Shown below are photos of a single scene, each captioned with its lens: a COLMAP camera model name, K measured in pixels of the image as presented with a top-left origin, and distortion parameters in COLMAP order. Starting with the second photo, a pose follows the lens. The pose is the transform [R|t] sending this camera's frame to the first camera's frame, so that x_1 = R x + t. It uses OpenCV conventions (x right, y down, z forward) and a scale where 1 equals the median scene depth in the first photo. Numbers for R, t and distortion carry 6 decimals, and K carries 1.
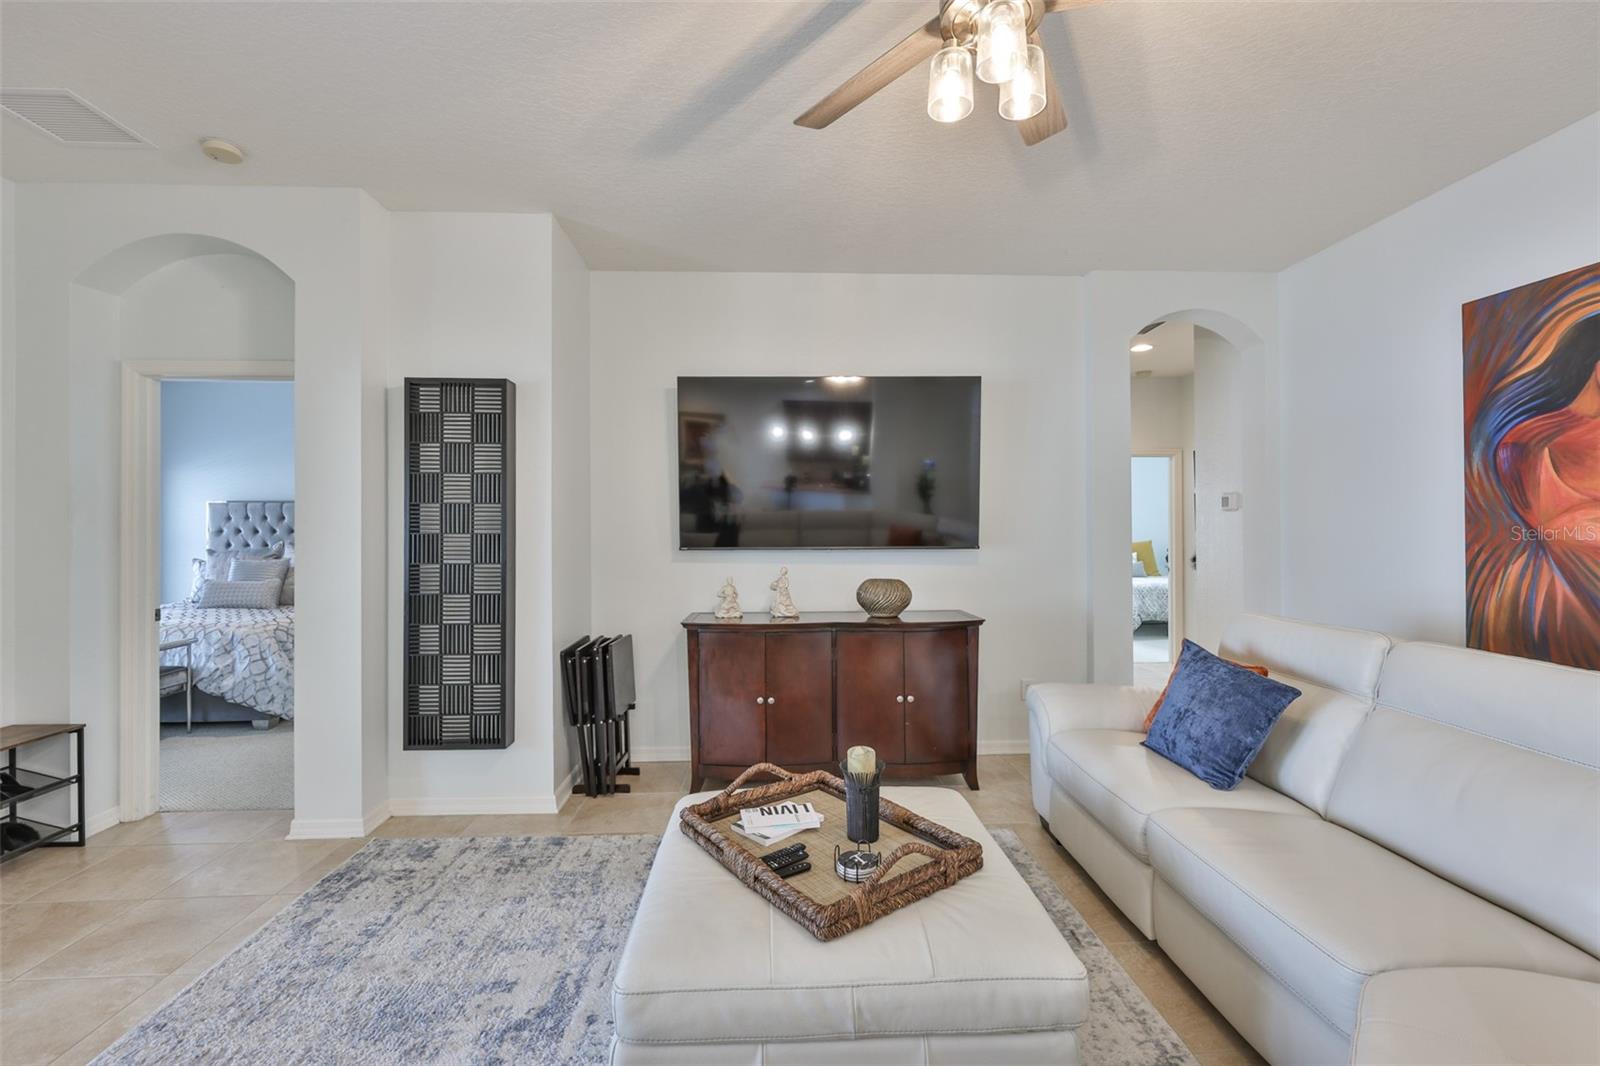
lens RADIAL K [[687.6, 0, 803.2], [0, 687.6, 530.6], [0, 0, 1]] dist [-0.003351, -0.001648]
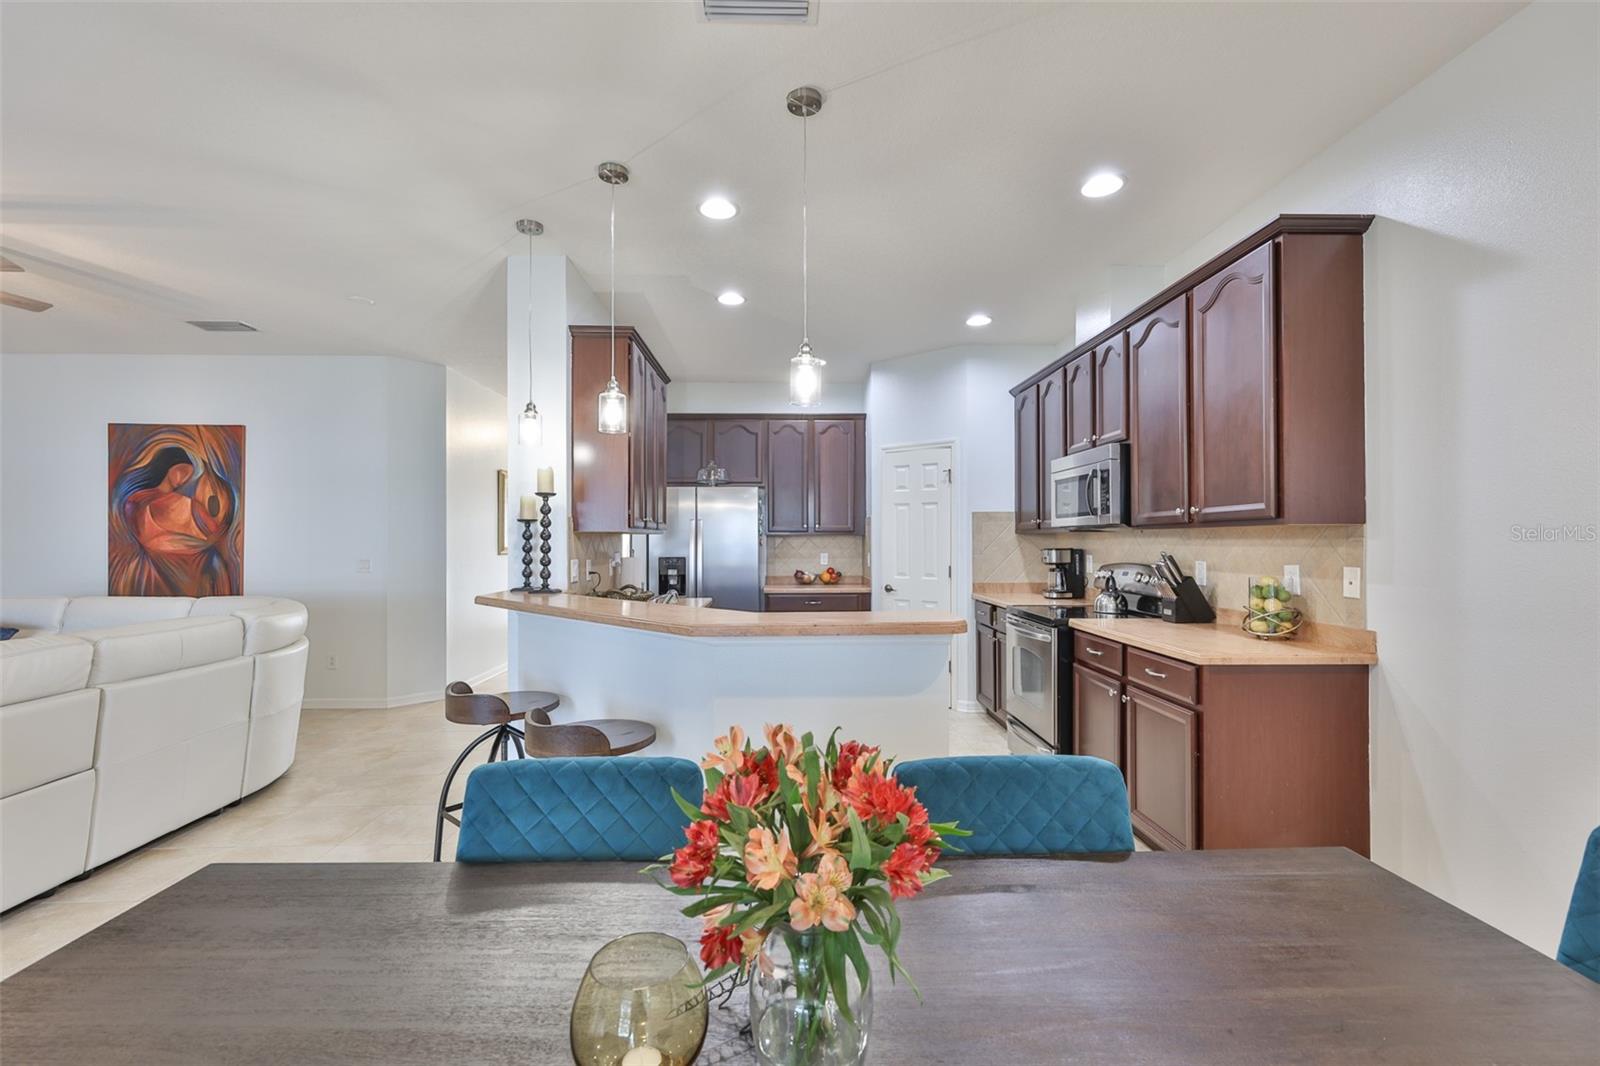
lens RADIAL K [[687.6, 0, 798.1], [0, 687.6, 536.5], [0, 0, 1]] dist [-0.003351, -0.001648]
pose [[0.010446, 0.014422, 0.999841, -0.825314], [-0.000989, 0.999896, -0.014412, 0.000436], [-0.999945, -0.000838, 0.010459, -0.848180]]
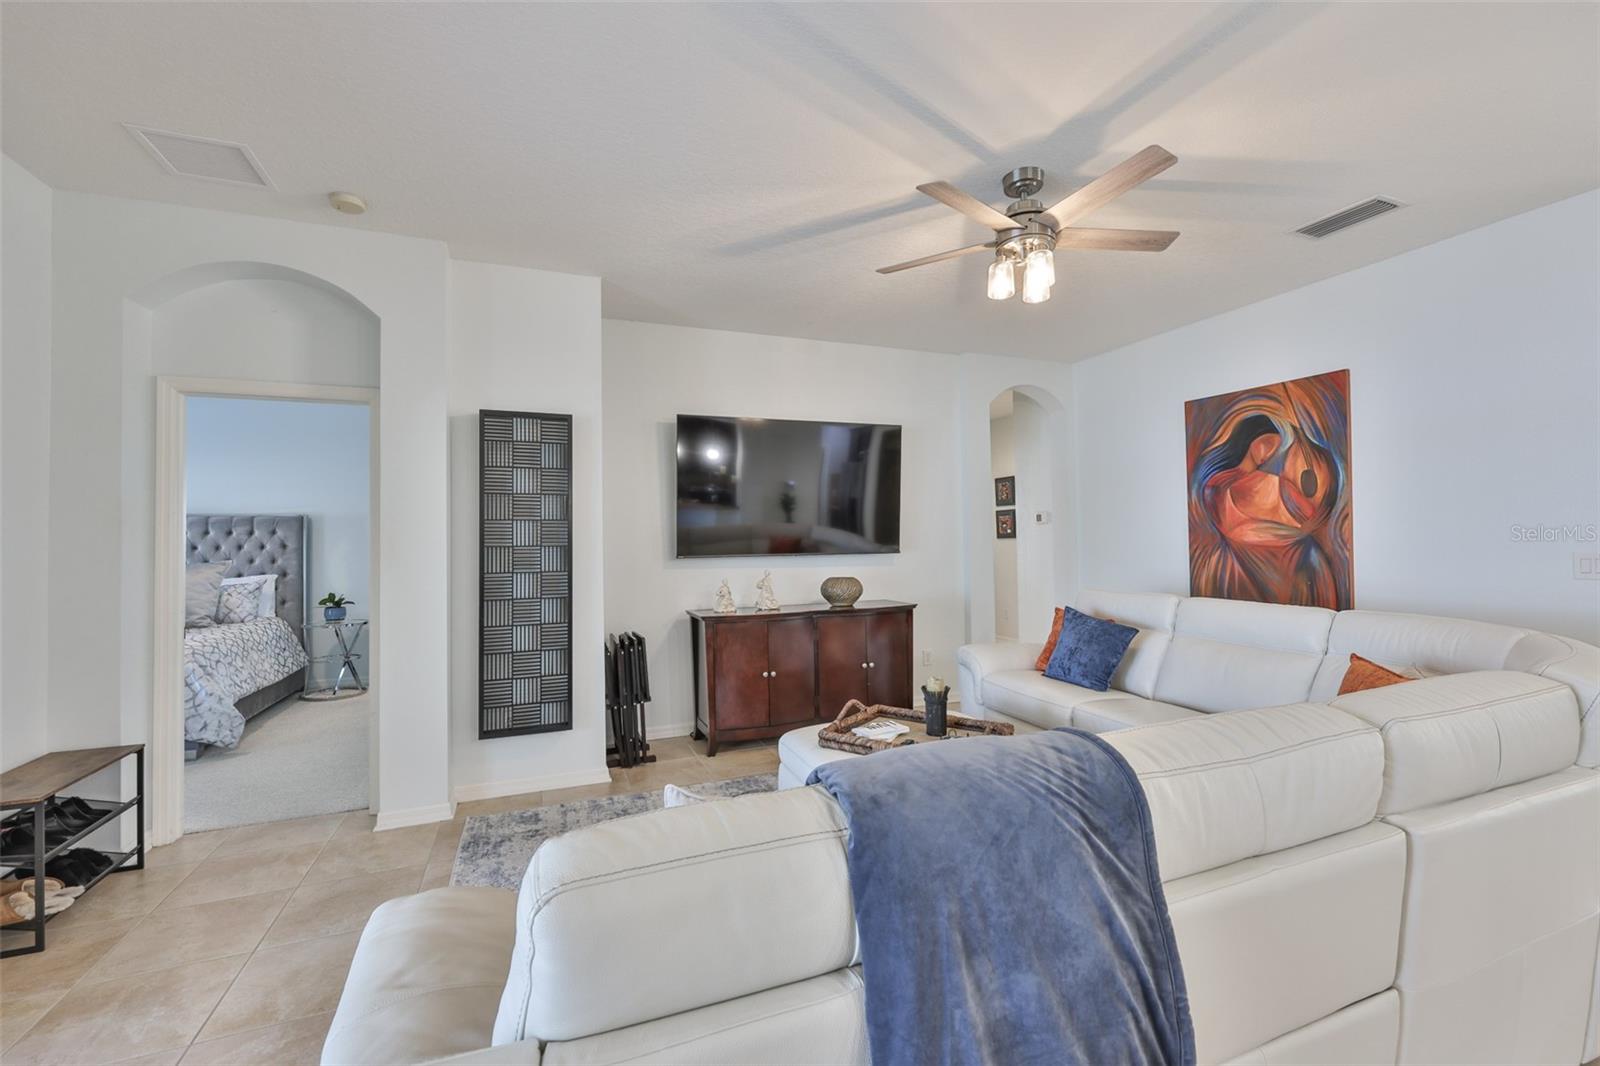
lens RADIAL K [[687.6, 0, 804.3], [0, 687.6, 528.2], [0, 0, 1]] dist [-0.003351, -0.001648]
pose [[0.940064, -0.004050, 0.340973, -0.465424], [0.010617, 0.999792, -0.017396, -0.001108], [-0.340832, 0.019973, 0.939912, -0.245893]]
